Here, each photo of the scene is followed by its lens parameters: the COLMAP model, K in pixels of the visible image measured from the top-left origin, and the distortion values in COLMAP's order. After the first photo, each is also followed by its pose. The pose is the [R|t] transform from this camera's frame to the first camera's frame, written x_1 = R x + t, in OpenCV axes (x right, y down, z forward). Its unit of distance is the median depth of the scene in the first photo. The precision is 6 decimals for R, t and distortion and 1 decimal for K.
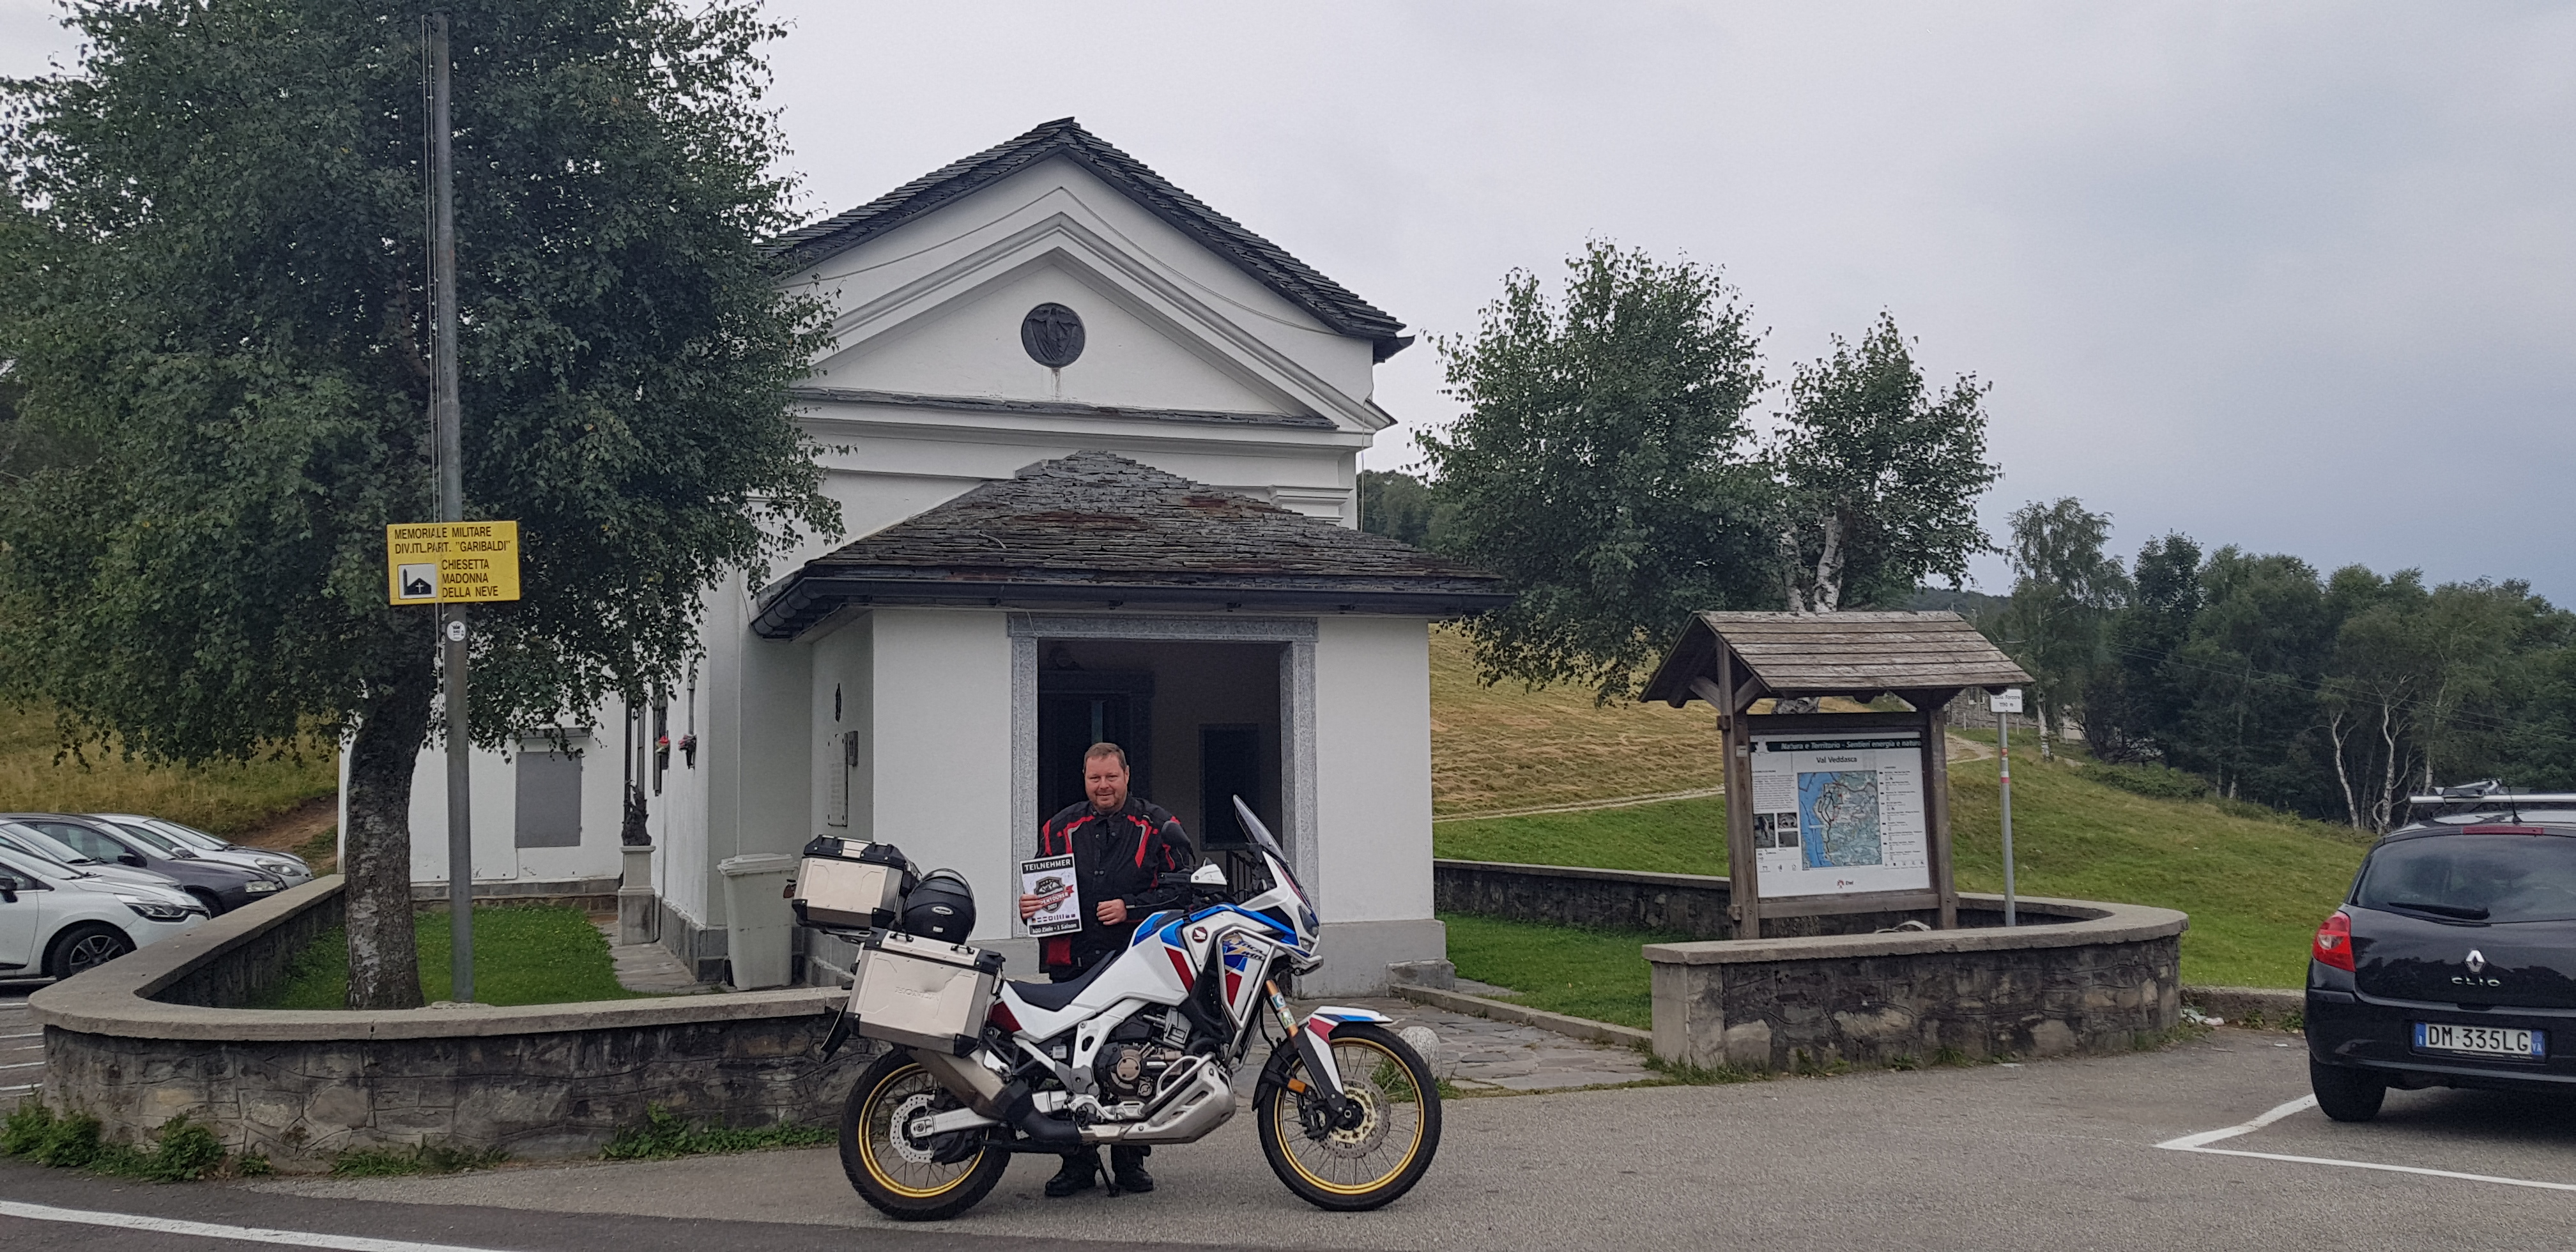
lens RADIAL K [[1941.9, 0, 1288.0], [0, 1941.9, 626.0], [0, 0, 1]] dist [-0.000625, -0.001730]
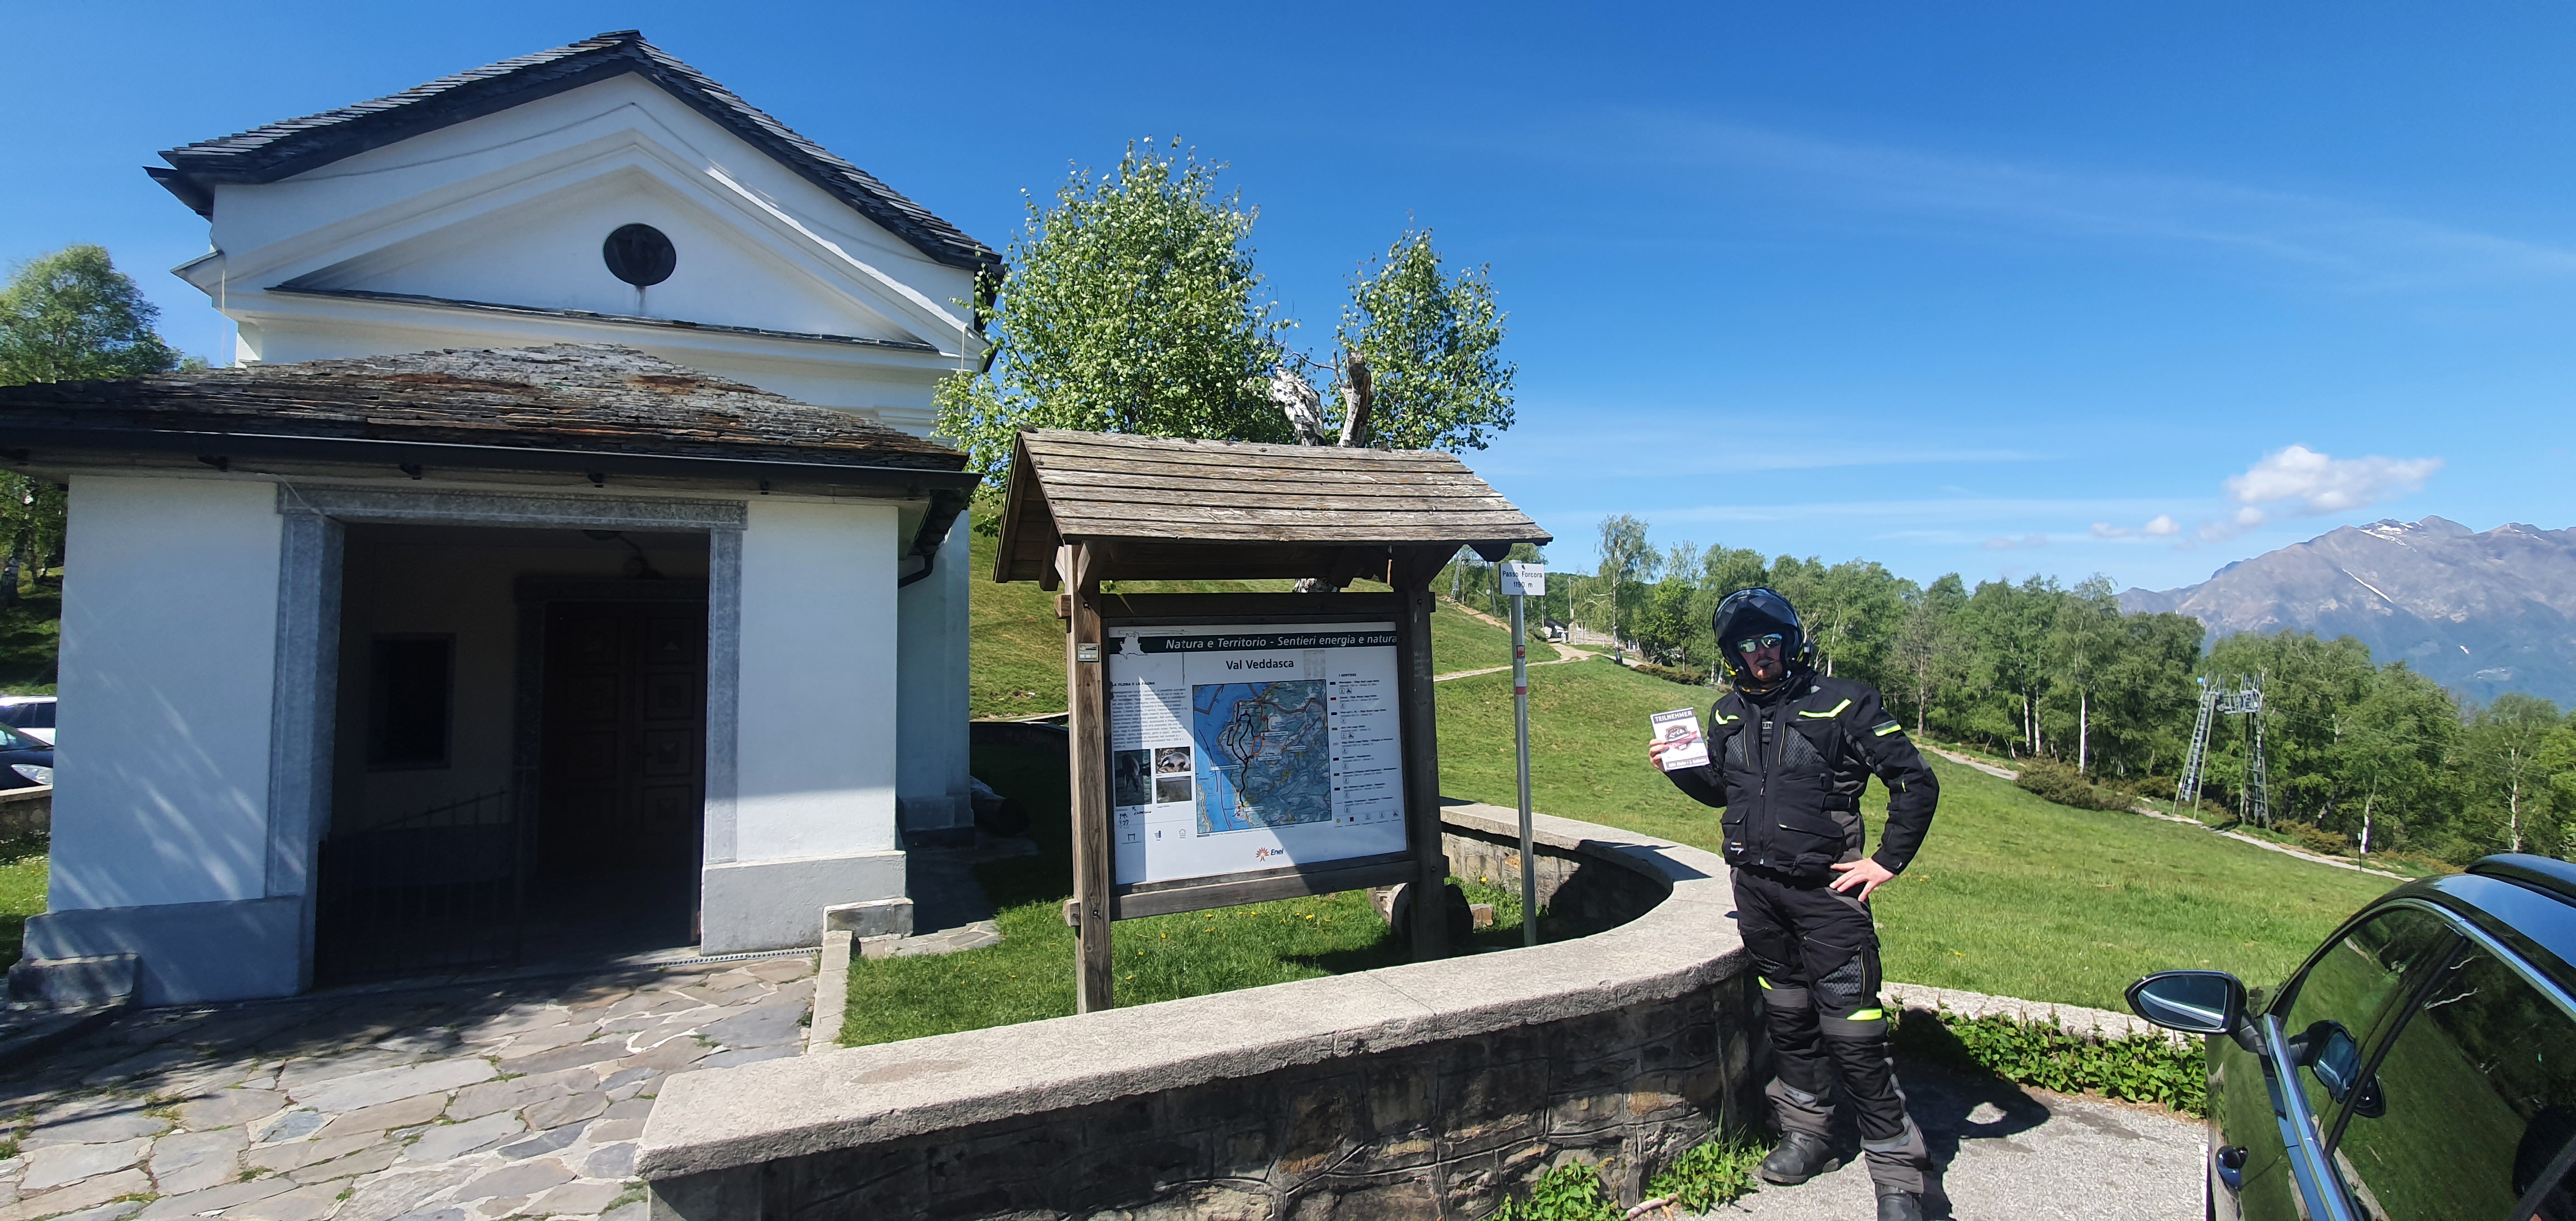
lens RADIAL K [[1048.9, 0, 1256.4], [0, 1048.9, 609.3], [0, 0, 1]] dist [-0.001286, 0.000030]
pose [[0.999231, -0.007096, 0.038553, 0.265802], [0.006463, 0.999843, 0.016515, 0.043904], [-0.038664, -0.016254, 0.999120, 0.639585]]
